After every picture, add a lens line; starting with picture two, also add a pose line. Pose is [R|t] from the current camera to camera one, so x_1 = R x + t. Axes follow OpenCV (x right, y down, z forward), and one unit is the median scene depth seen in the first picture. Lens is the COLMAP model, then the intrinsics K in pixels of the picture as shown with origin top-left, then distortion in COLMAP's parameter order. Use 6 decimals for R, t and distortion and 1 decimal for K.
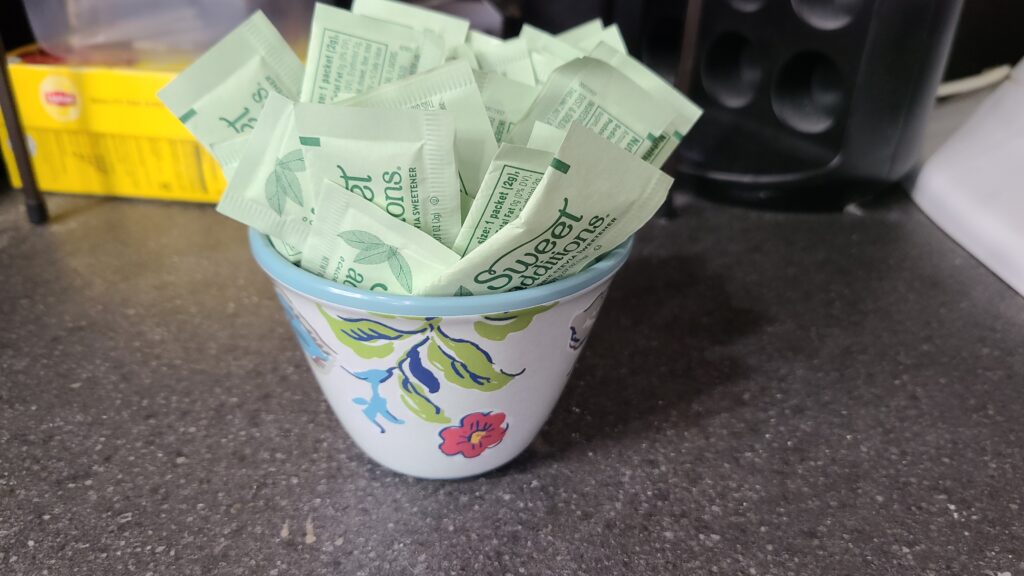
lens RADIAL K [[796.9, 0, 506.5], [0, 796.9, 288.3], [0, 0, 1]] dist [-0.007944, -0.003524]
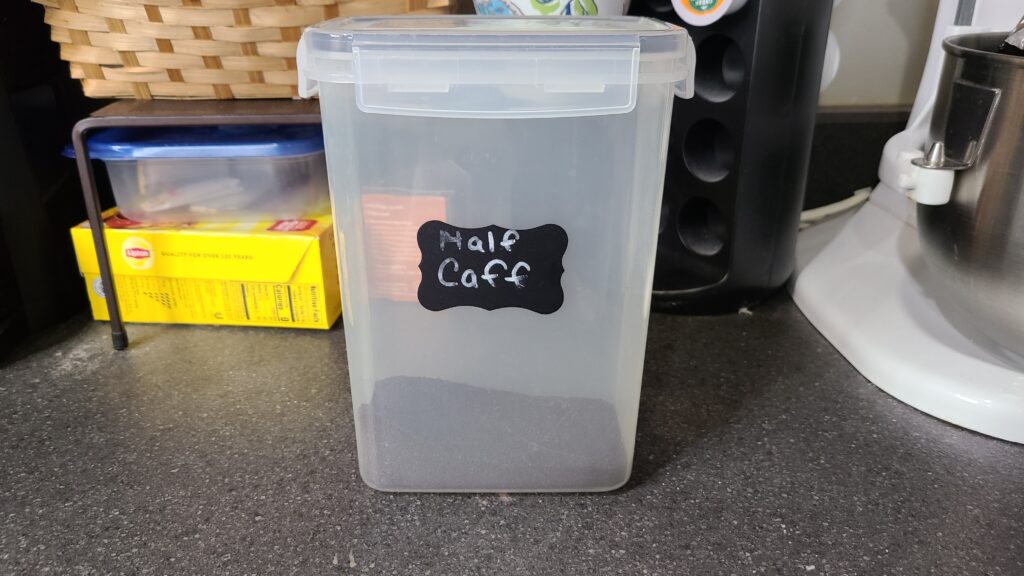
lens RADIAL K [[776.9, 0, 507.9], [0, 776.9, 287.7], [0, 0, 1]] dist [0.009023, -0.005958]
pose [[0.998908, -0.038257, 0.026825, 0.022718], [0.040867, 0.993666, -0.104683, -0.033402], [-0.022650, 0.105665, 0.994144, -0.446939]]
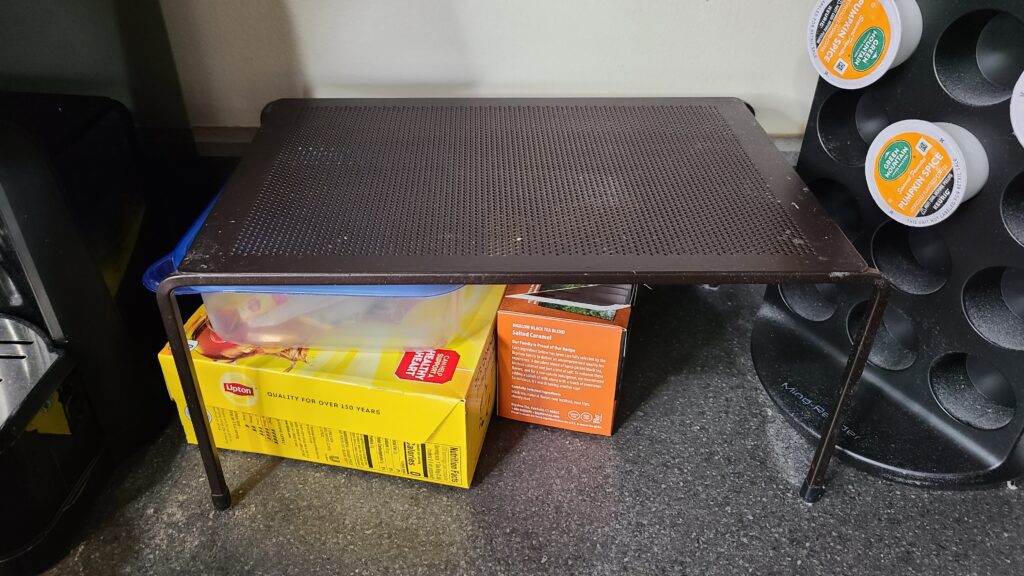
lens RADIAL K [[772.4, 0, 509.5], [0, 772.4, 281.1], [0, 0, 1]] dist [0.006850, 0.000883]
pose [[0.998560, 0.018984, -0.050166, -0.234016], [-0.014055, 0.995200, 0.096845, -0.752176], [0.051764, -0.096001, 0.994034, 0.013325]]
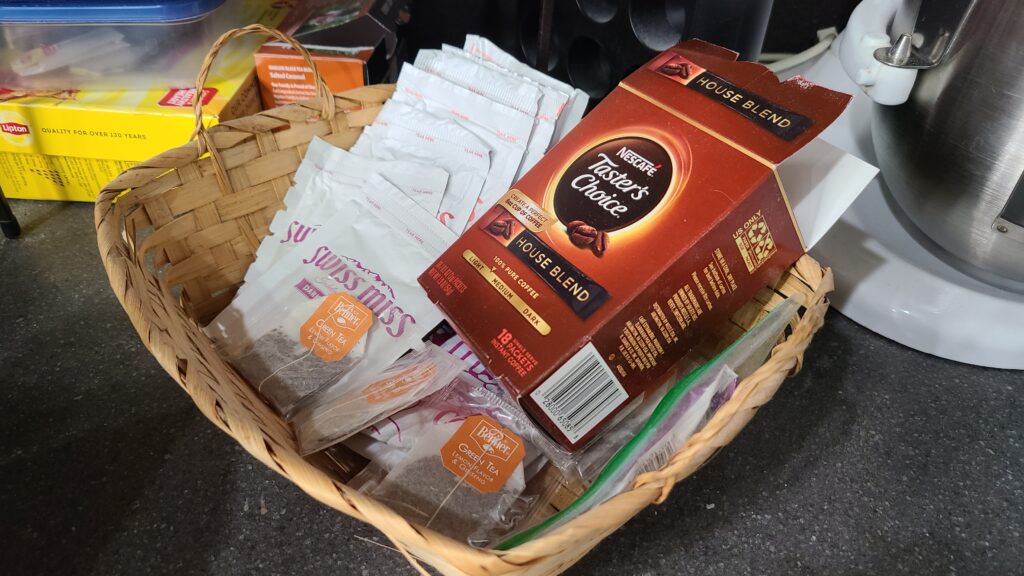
lens RADIAL K [[774.7, 0, 502.1], [0, 774.7, 287.6], [0, 0, 1]] dist [0.012111, -0.002822]
pose [[0.997005, -0.047457, 0.061063, 0.116329], [0.034638, 0.979978, 0.196070, -0.322205], [-0.069145, -0.193368, 0.978687, -0.339418]]
